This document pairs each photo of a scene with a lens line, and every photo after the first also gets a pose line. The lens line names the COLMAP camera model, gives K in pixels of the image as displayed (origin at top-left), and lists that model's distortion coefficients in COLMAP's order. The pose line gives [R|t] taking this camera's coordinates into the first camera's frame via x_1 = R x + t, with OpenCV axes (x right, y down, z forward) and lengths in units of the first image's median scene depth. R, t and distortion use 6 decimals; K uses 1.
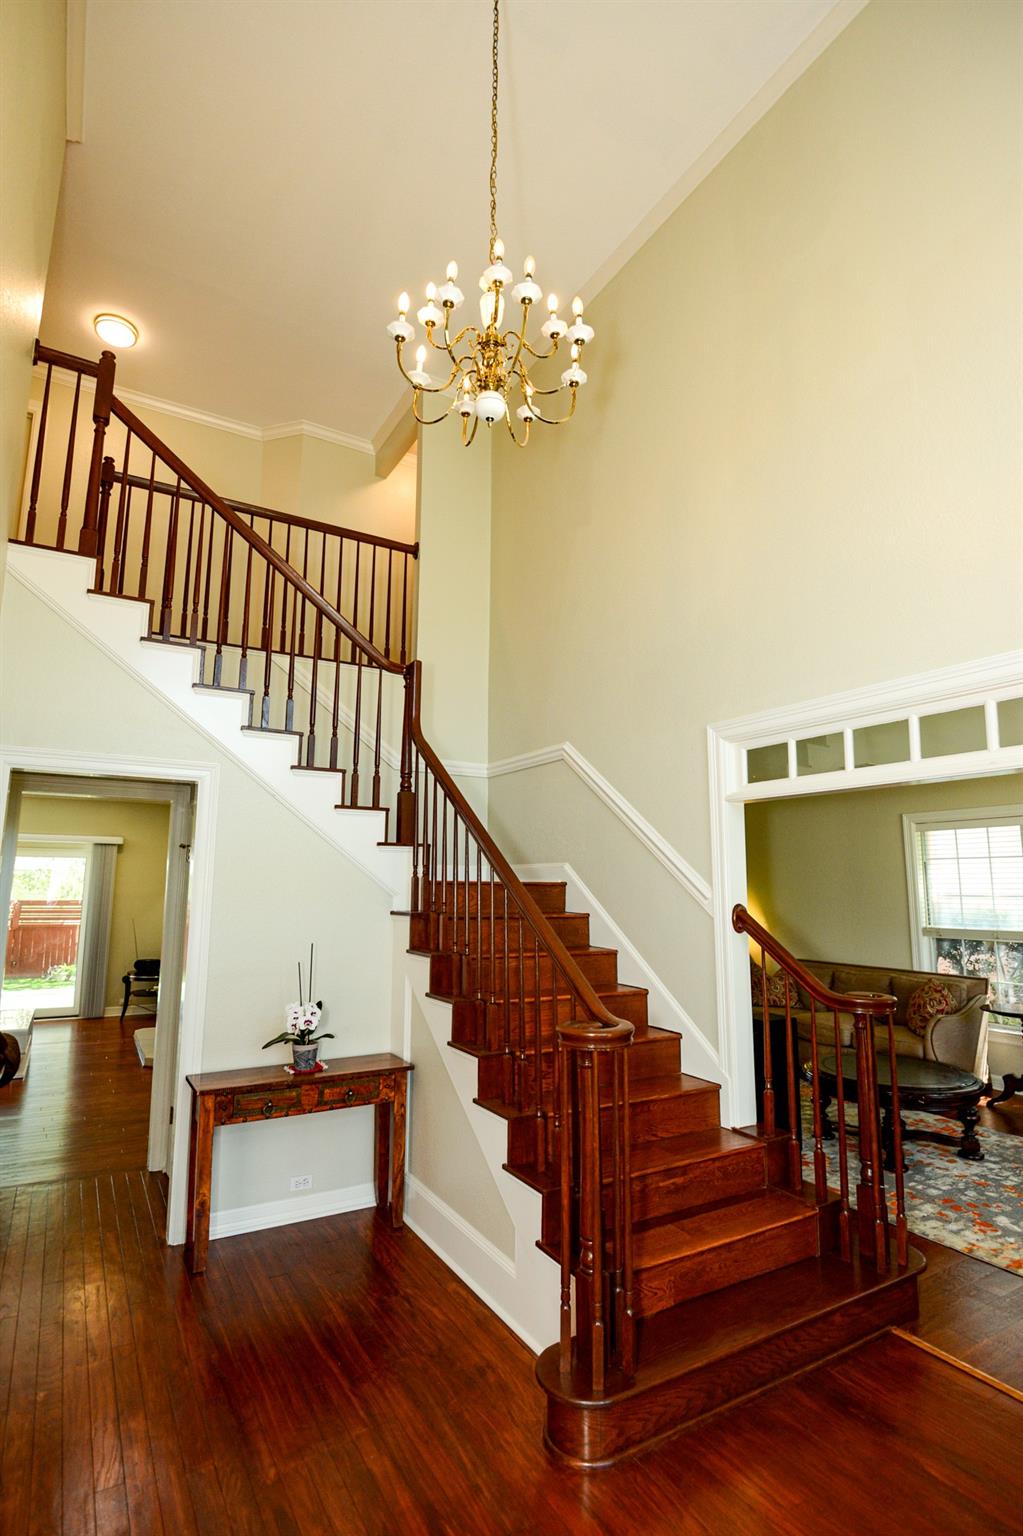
lens RADIAL K [[755.8, 0, 513.5], [0, 755.8, 771.2], [0, 0, 1]] dist [-0.019086, 0.000212]
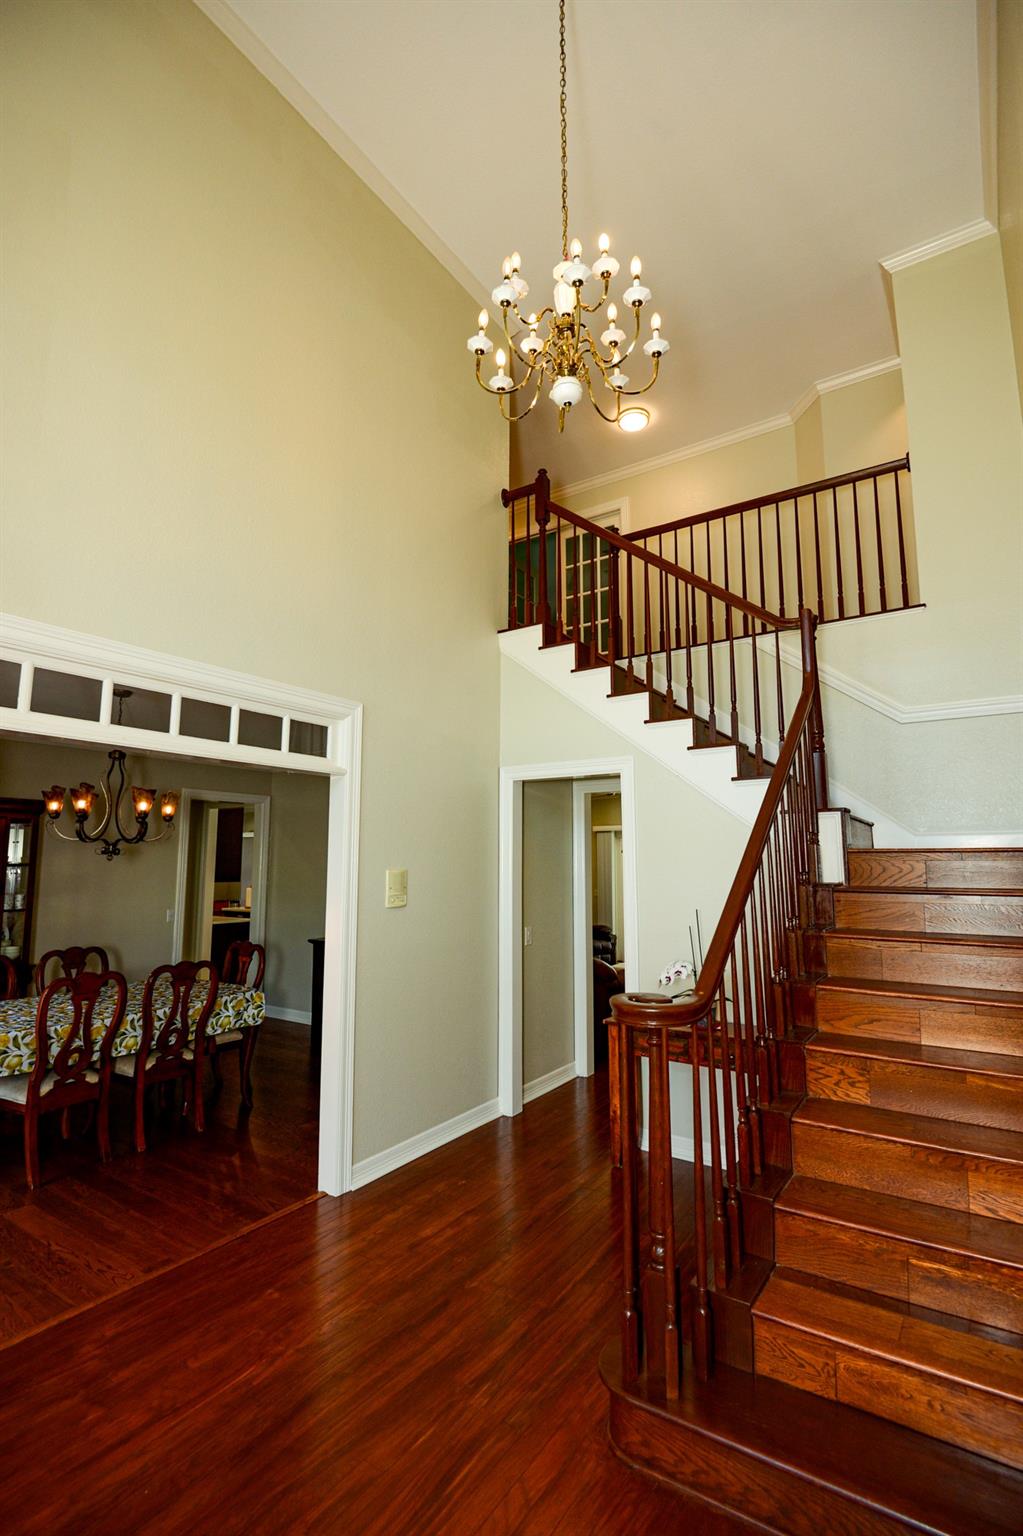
lens RADIAL K [[723.3, 0, 508.4], [0, 723.3, 773.9], [0, 0, 1]] dist [-0.000936, -0.000469]
pose [[0.434456, -0.116148, -0.893173, 0.509477], [0.139520, 0.988359, -0.060661, 0.055239], [0.889822, -0.098262, 0.445603, 0.283943]]
